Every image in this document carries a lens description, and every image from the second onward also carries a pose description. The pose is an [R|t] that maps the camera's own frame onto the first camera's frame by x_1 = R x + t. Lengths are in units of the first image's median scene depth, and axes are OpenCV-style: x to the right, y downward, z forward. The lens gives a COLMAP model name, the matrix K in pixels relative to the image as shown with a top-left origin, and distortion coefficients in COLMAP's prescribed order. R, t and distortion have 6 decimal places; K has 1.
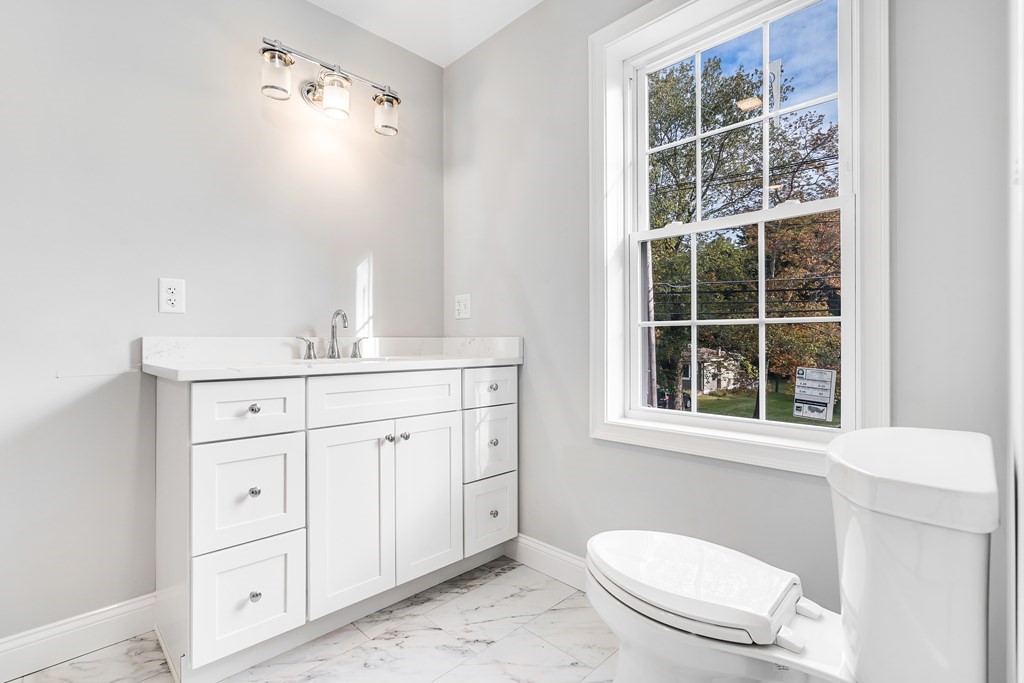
lens RADIAL K [[473.5, 0, 507.3], [0, 473.5, 343.2], [0, 0, 1]] dist [-0.000161, -0.000425]
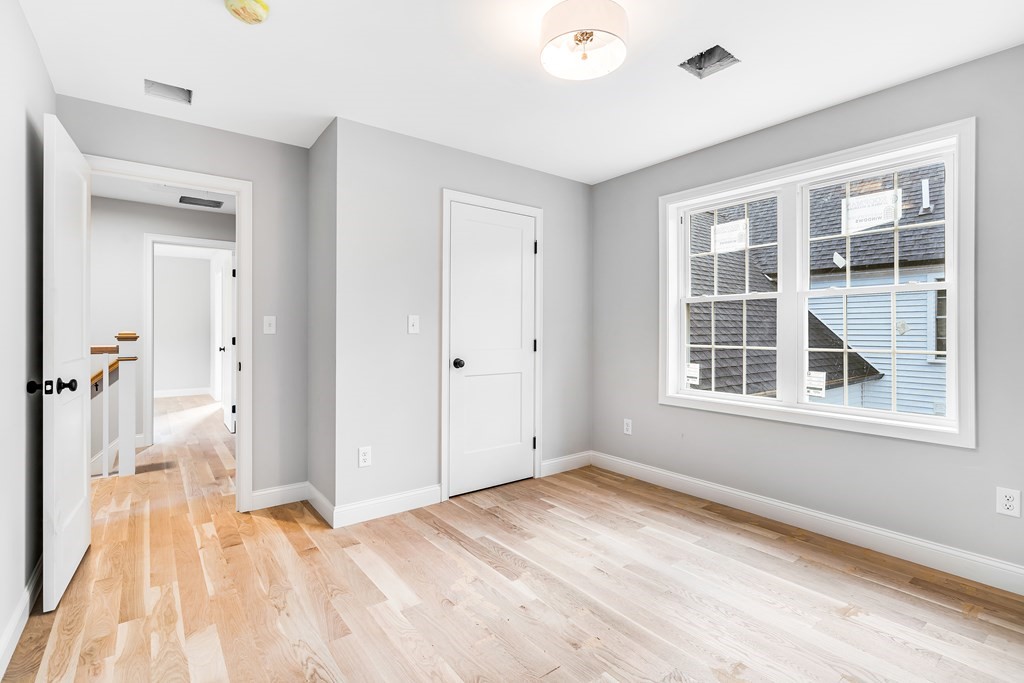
lens RADIAL K [[473.5, 0, 514.3], [0, 473.5, 335.9], [0, 0, 1]] dist [-0.000161, -0.000425]
pose [[0.990389, 0.004221, -0.138246, -0.147568], [-0.001650, 0.999824, 0.018707, -0.114679], [0.138300, -0.018299, 0.990221, -1.021424]]
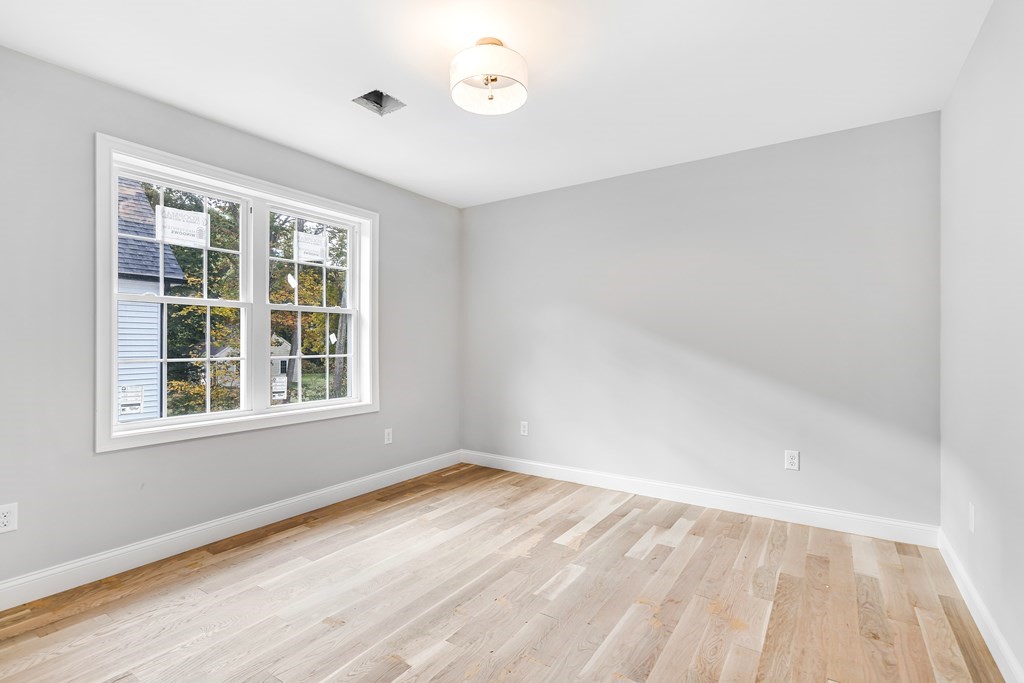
lens RADIAL K [[473.5, 0, 515.0], [0, 473.5, 346.8], [0, 0, 1]] dist [-0.000161, -0.000425]
pose [[-0.179800, -0.011079, 0.983641, -1.274028], [-0.010717, 0.999899, 0.009303, -0.106716], [-0.983645, -0.008869, -0.179900, 0.142046]]
